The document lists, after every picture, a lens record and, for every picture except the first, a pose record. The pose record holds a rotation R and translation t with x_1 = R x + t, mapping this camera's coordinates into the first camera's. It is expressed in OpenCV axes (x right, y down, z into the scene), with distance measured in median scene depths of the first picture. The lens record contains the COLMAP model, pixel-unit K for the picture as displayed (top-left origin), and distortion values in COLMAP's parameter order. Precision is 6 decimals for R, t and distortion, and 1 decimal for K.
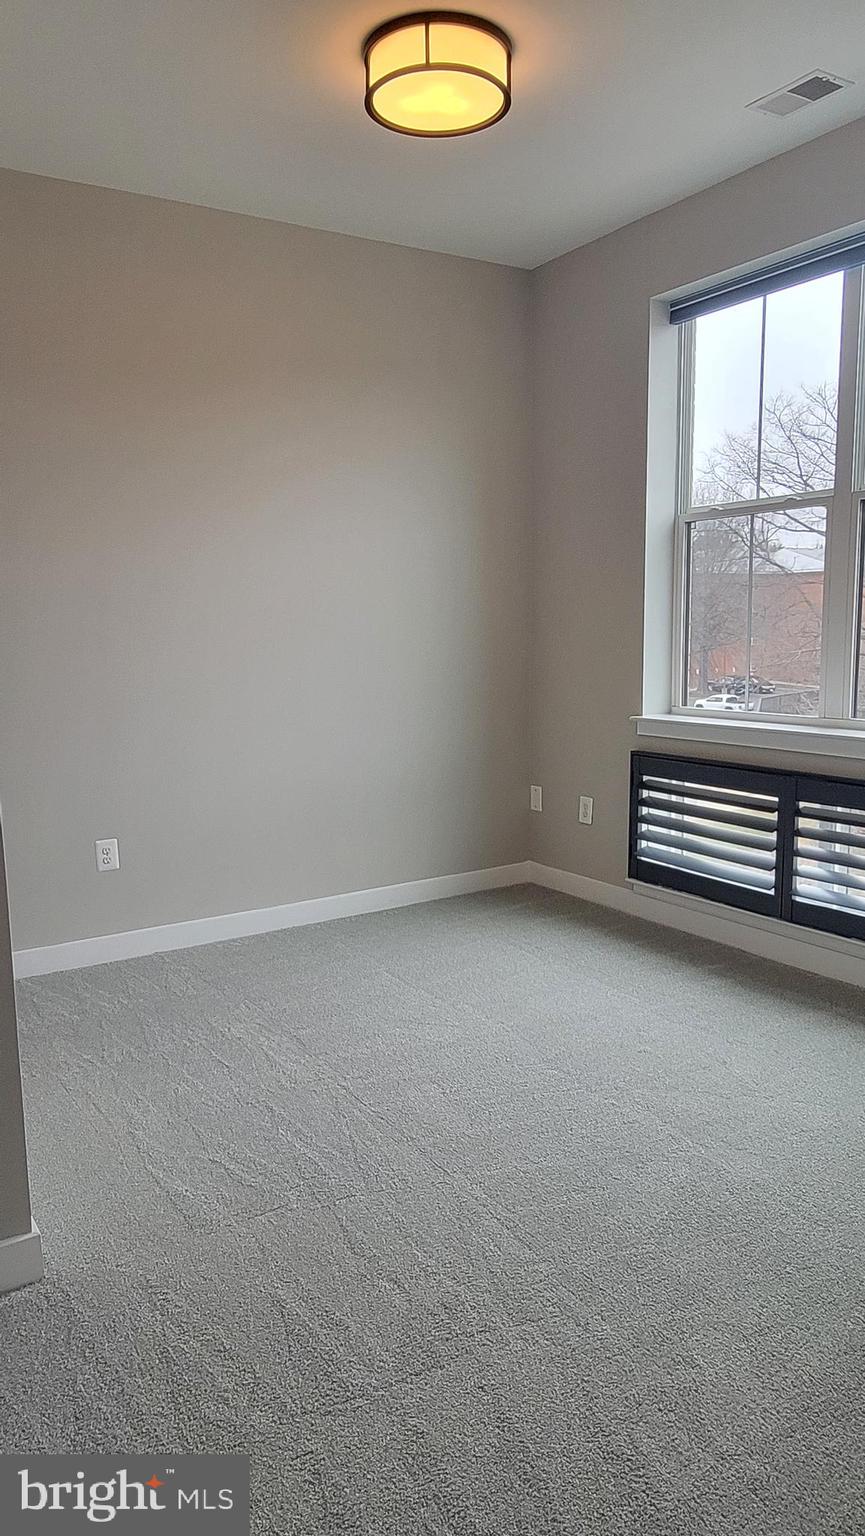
lens RADIAL K [[1082.5, 0, 440.5], [0, 1082.5, 791.8], [0, 0, 1]] dist [0.002177, 0.001993]
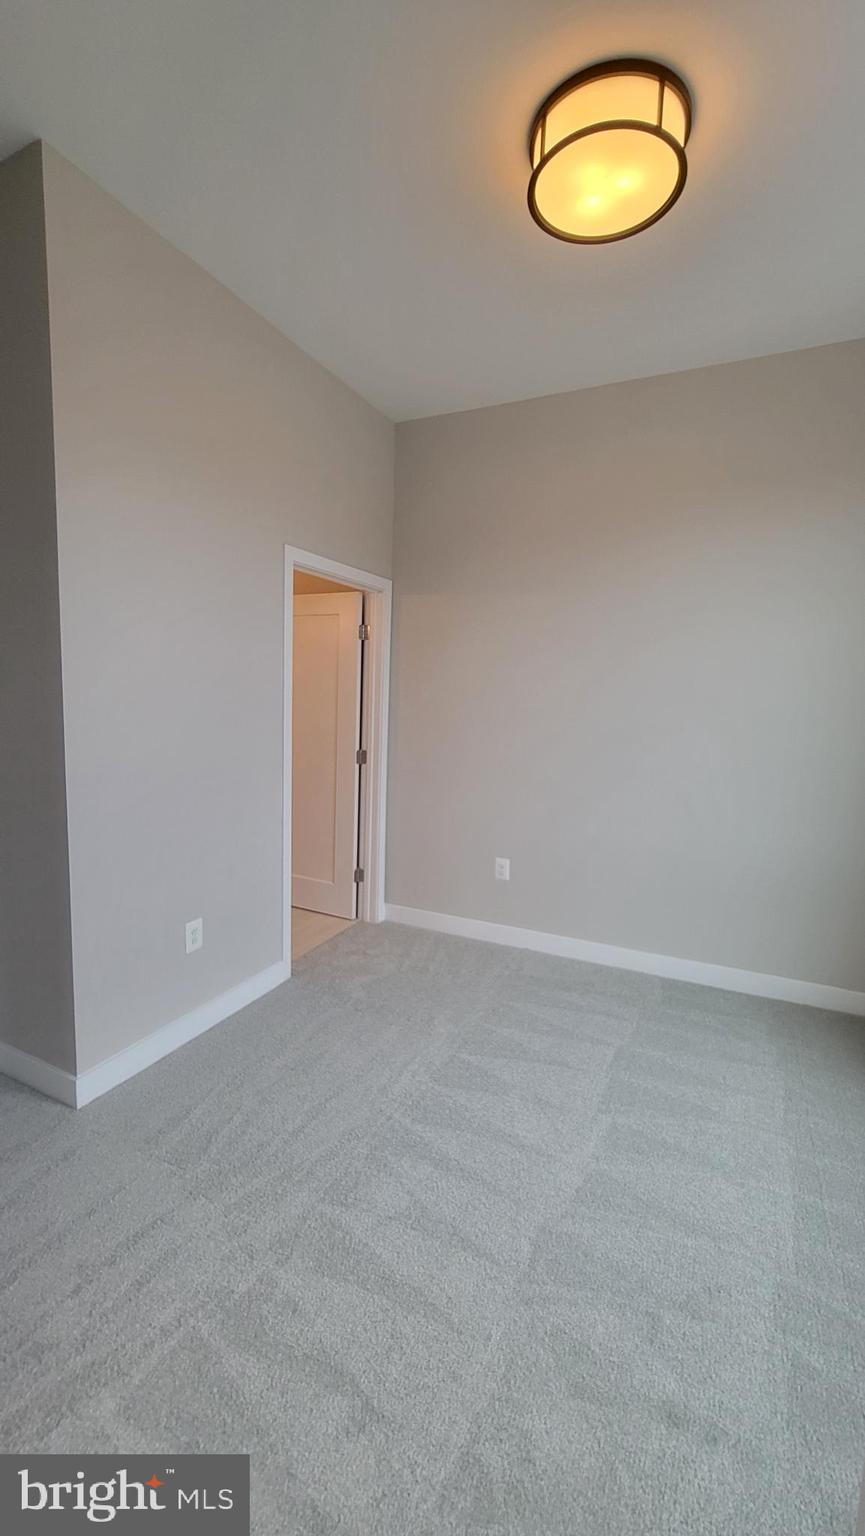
lens RADIAL K [[633.8, 0, 432.5], [0, 633.8, 768.0], [0, 0, 1]] dist [-0.001899, 0.004032]
pose [[0.523632, 0.131047, -0.841806, 0.348794], [-0.172362, 0.983961, 0.045961, -0.100673], [0.834327, 0.121029, 0.537820, 0.481759]]
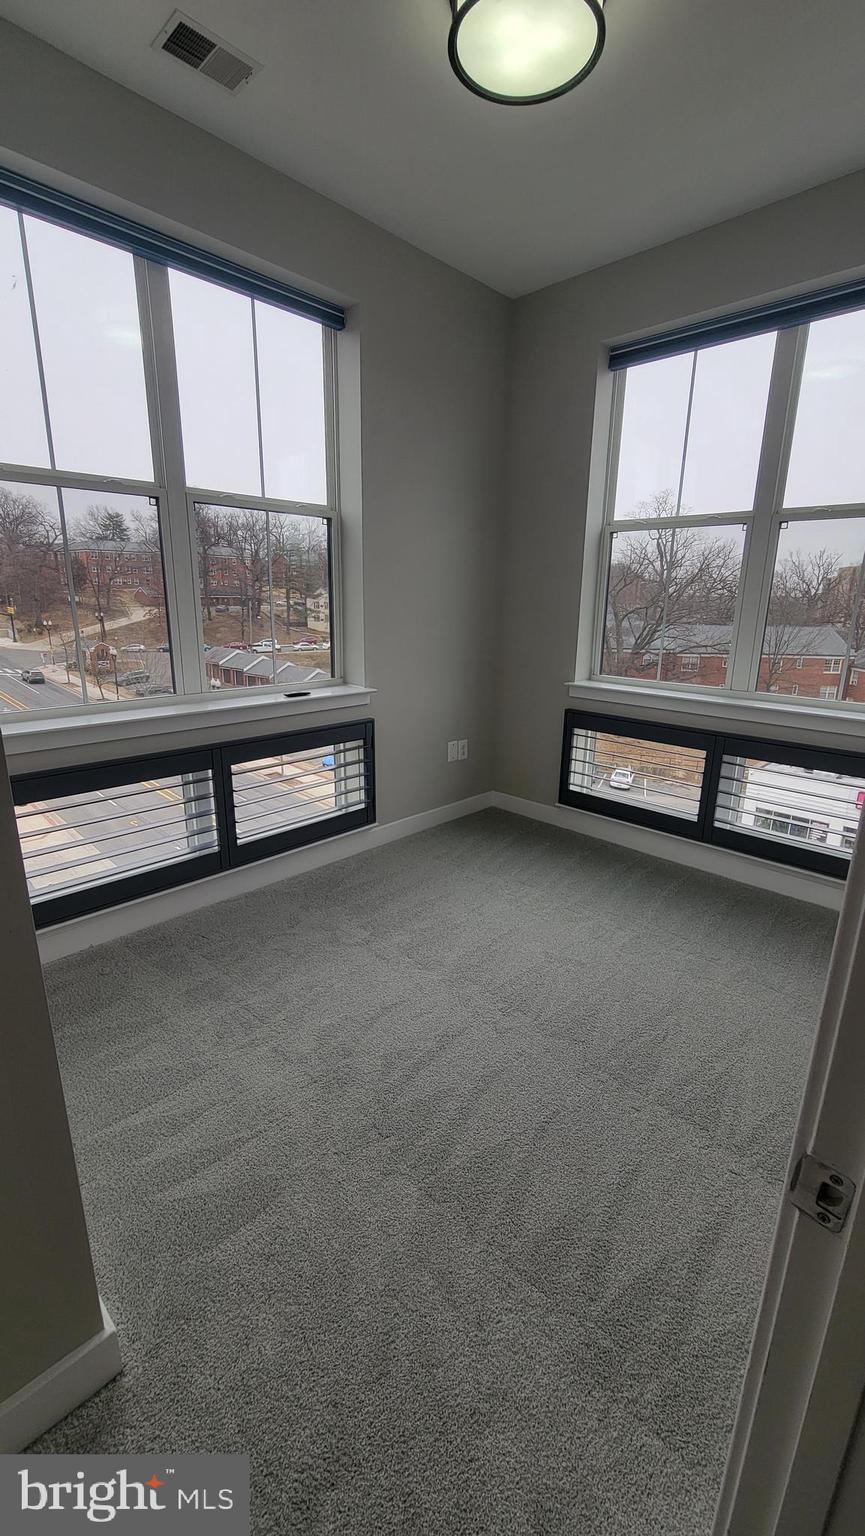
lens RADIAL K [[627.2, 0, 432.5], [0, 627.2, 768.0], [0, 0, 1]] dist [-0.000325, 0.000392]
pose [[0.971836, -0.028222, 0.233963, -0.189800], [0.004368, 0.994790, 0.101850, -0.051697], [-0.235619, -0.097960, 0.966896, 0.331276]]
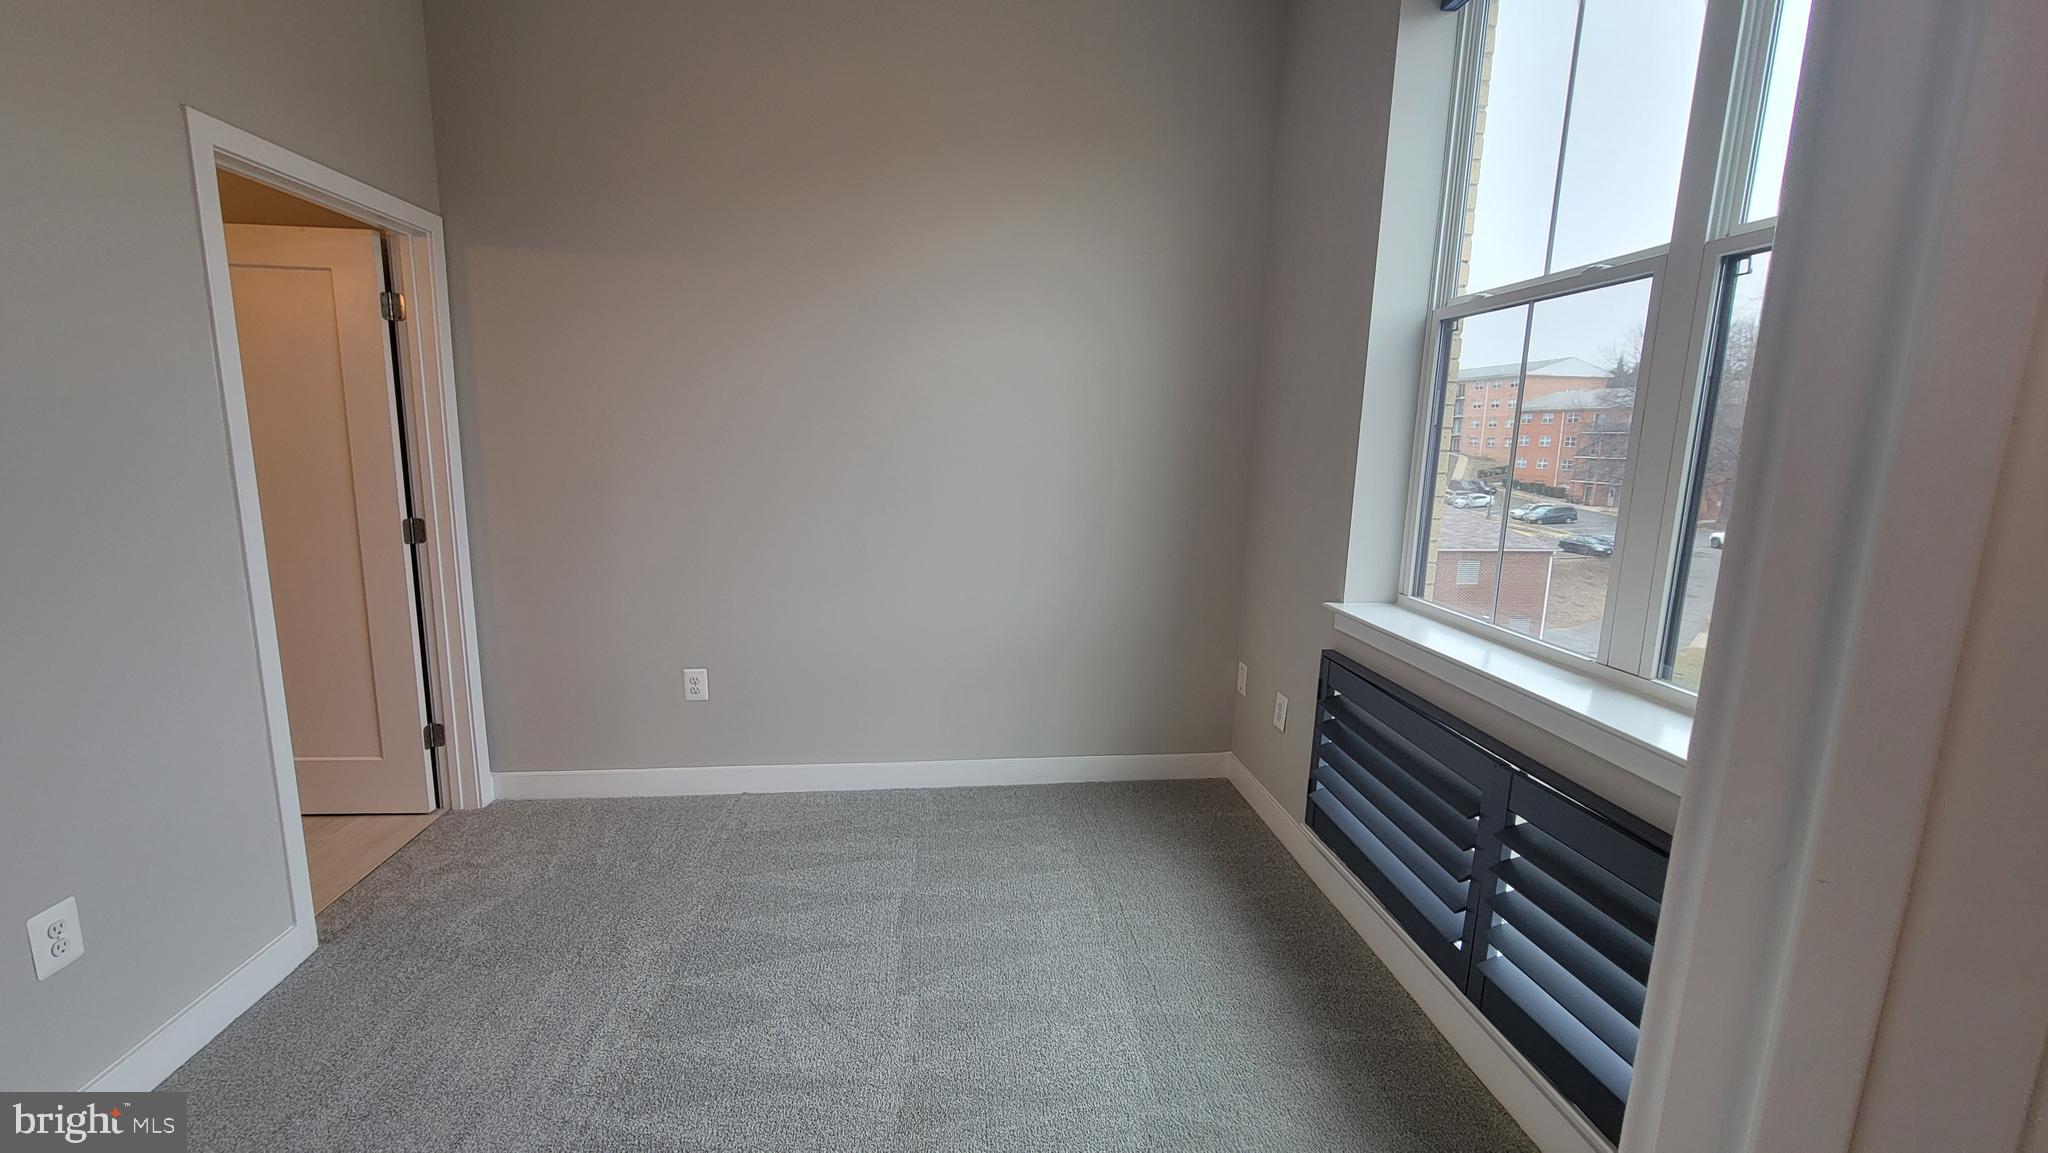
lens RADIAL K [[845.0, 0, 1014.5], [0, 845.0, 578.8], [0, 0, 1]] dist [-0.001899, 0.004032]
pose [[0.891141, 0.110681, -0.440021, 0.270811], [-0.105099, 0.993769, 0.037121, -0.095482], [0.441387, 0.013166, 0.897220, 0.482180]]
